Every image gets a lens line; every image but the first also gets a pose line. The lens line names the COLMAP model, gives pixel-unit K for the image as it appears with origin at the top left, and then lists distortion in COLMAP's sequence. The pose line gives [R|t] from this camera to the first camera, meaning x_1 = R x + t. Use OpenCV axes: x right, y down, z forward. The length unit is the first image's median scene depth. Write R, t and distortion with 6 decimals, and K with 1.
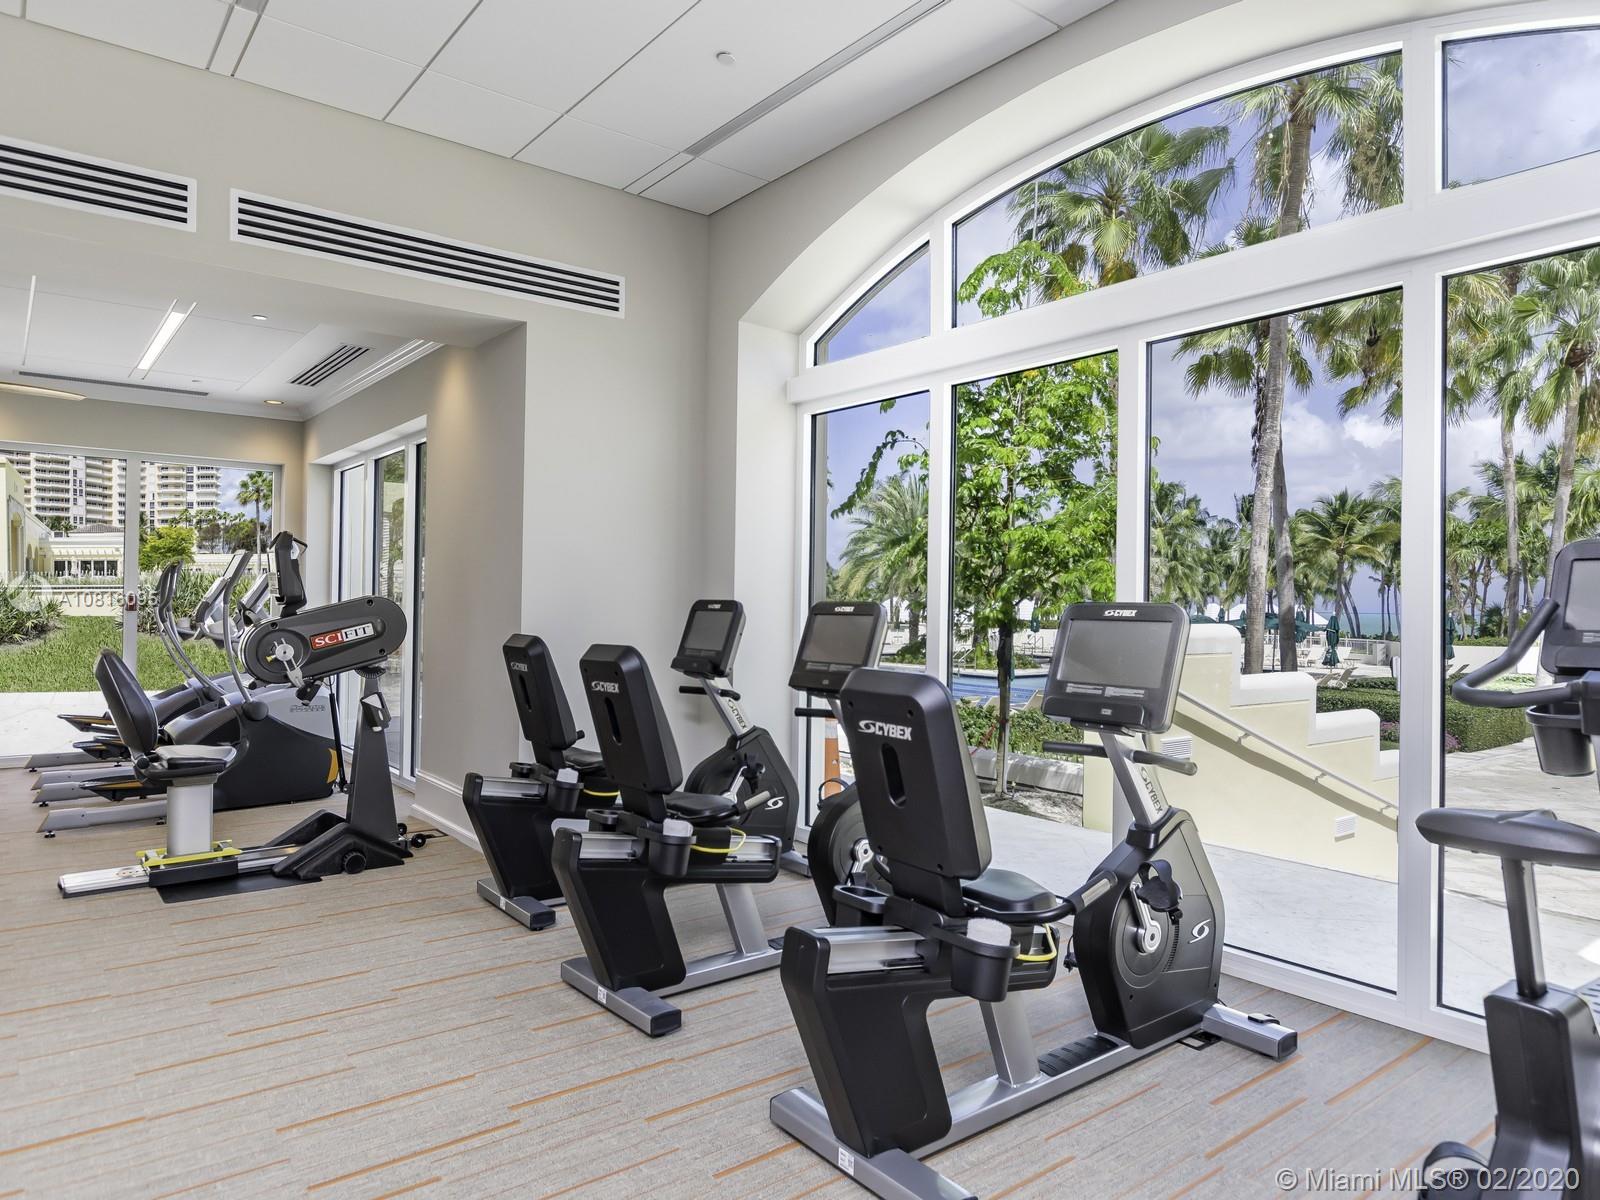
lens RADIAL K [[1034.8, 0, 800.0], [0, 1034.8, 600.0], [0, 0, 1]] dist [-0.006224, -0.000687]
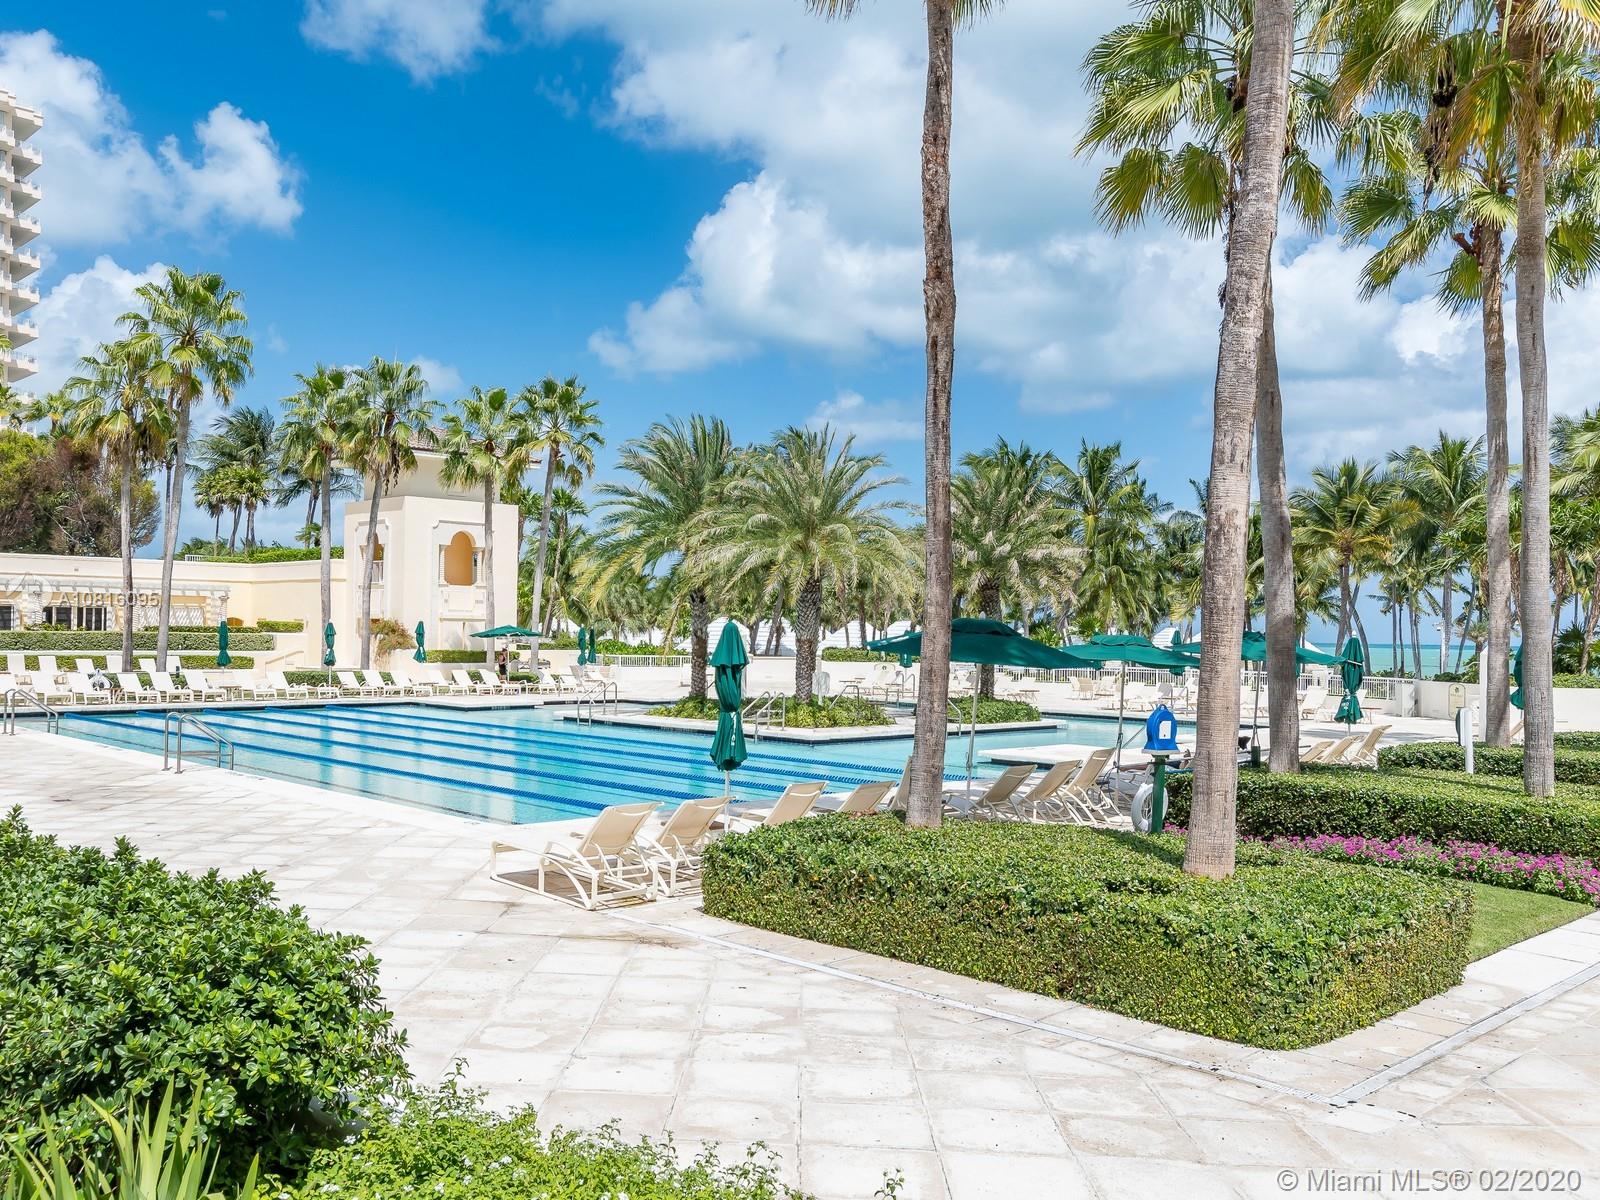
lens RADIAL K [[1344.3, 0, 800.0], [0, 1344.3, 600.0], [0, 0, 1]] dist [0.007293, 0.000507]
pose [[0.994357, 0.004543, 0.105992, 0.080023], [-0.002443, 0.999798, -0.019934, 0.006413], [-0.106061, 0.019562, 0.994167, 0.178651]]
